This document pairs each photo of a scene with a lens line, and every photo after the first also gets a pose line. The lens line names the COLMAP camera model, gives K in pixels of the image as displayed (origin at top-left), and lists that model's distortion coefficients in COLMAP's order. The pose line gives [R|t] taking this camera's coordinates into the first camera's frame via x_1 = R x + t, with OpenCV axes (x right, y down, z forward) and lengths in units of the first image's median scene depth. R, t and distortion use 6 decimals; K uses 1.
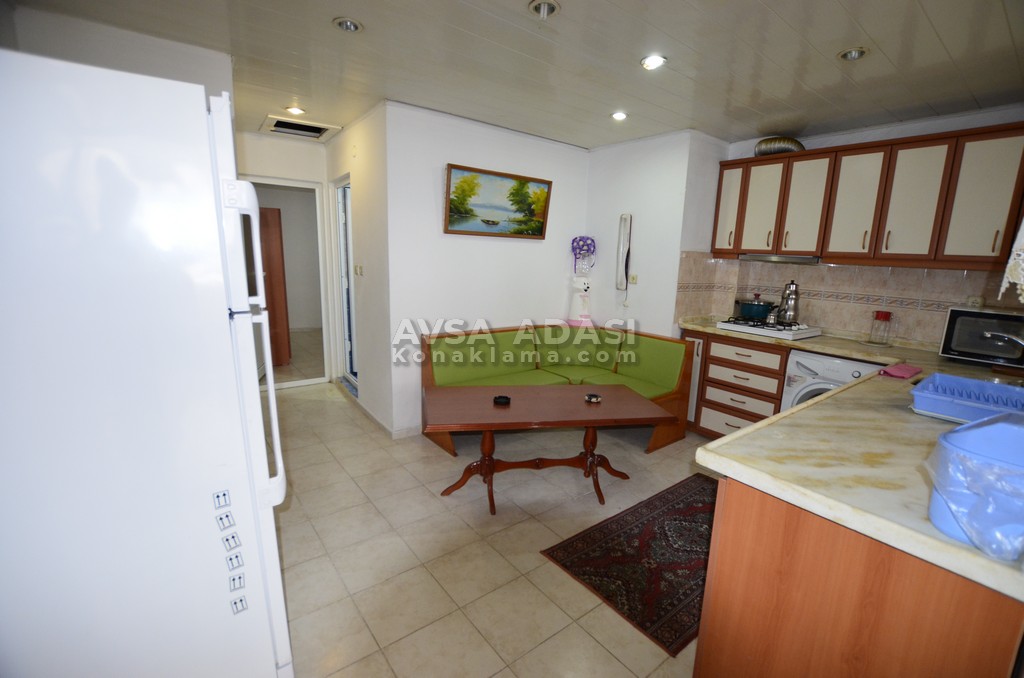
lens RADIAL K [[447.1, 0, 520.2], [0, 447.1, 341.4], [0, 0, 1]] dist [-0.033676, 0.006184]
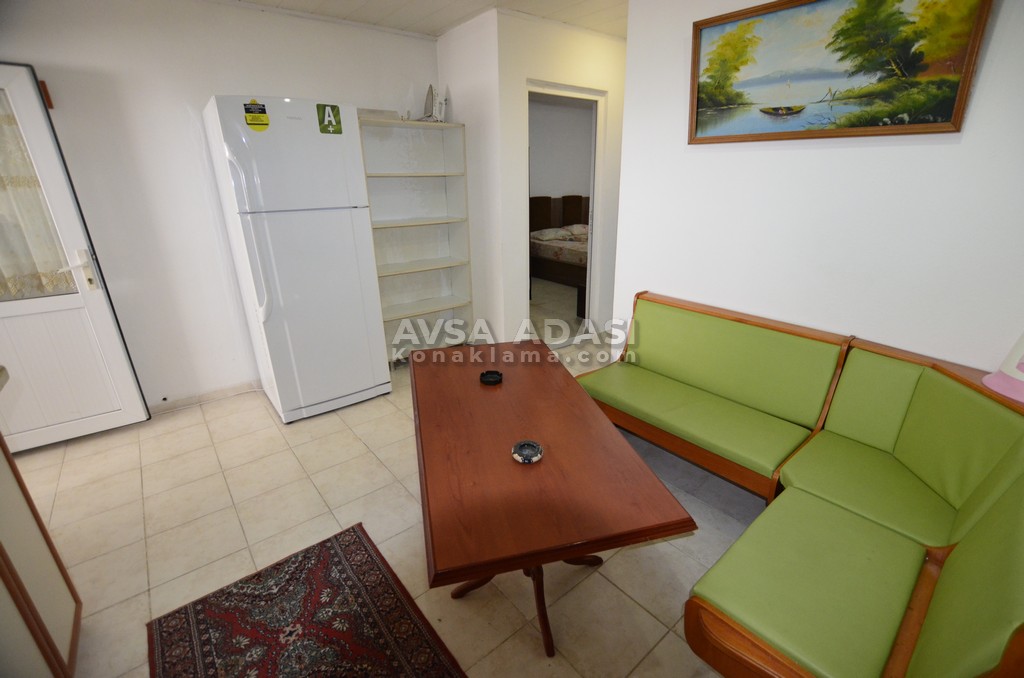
lens RADIAL K [[447.1, 0, 520.5], [0, 447.1, 338.2], [0, 0, 1]] dist [-0.033676, 0.006184]
pose [[0.039963, 0.306688, -0.950971, 0.478147], [-0.189138, 0.936847, 0.294184, -0.116928], [0.981137, 0.168109, 0.095445, 0.710901]]
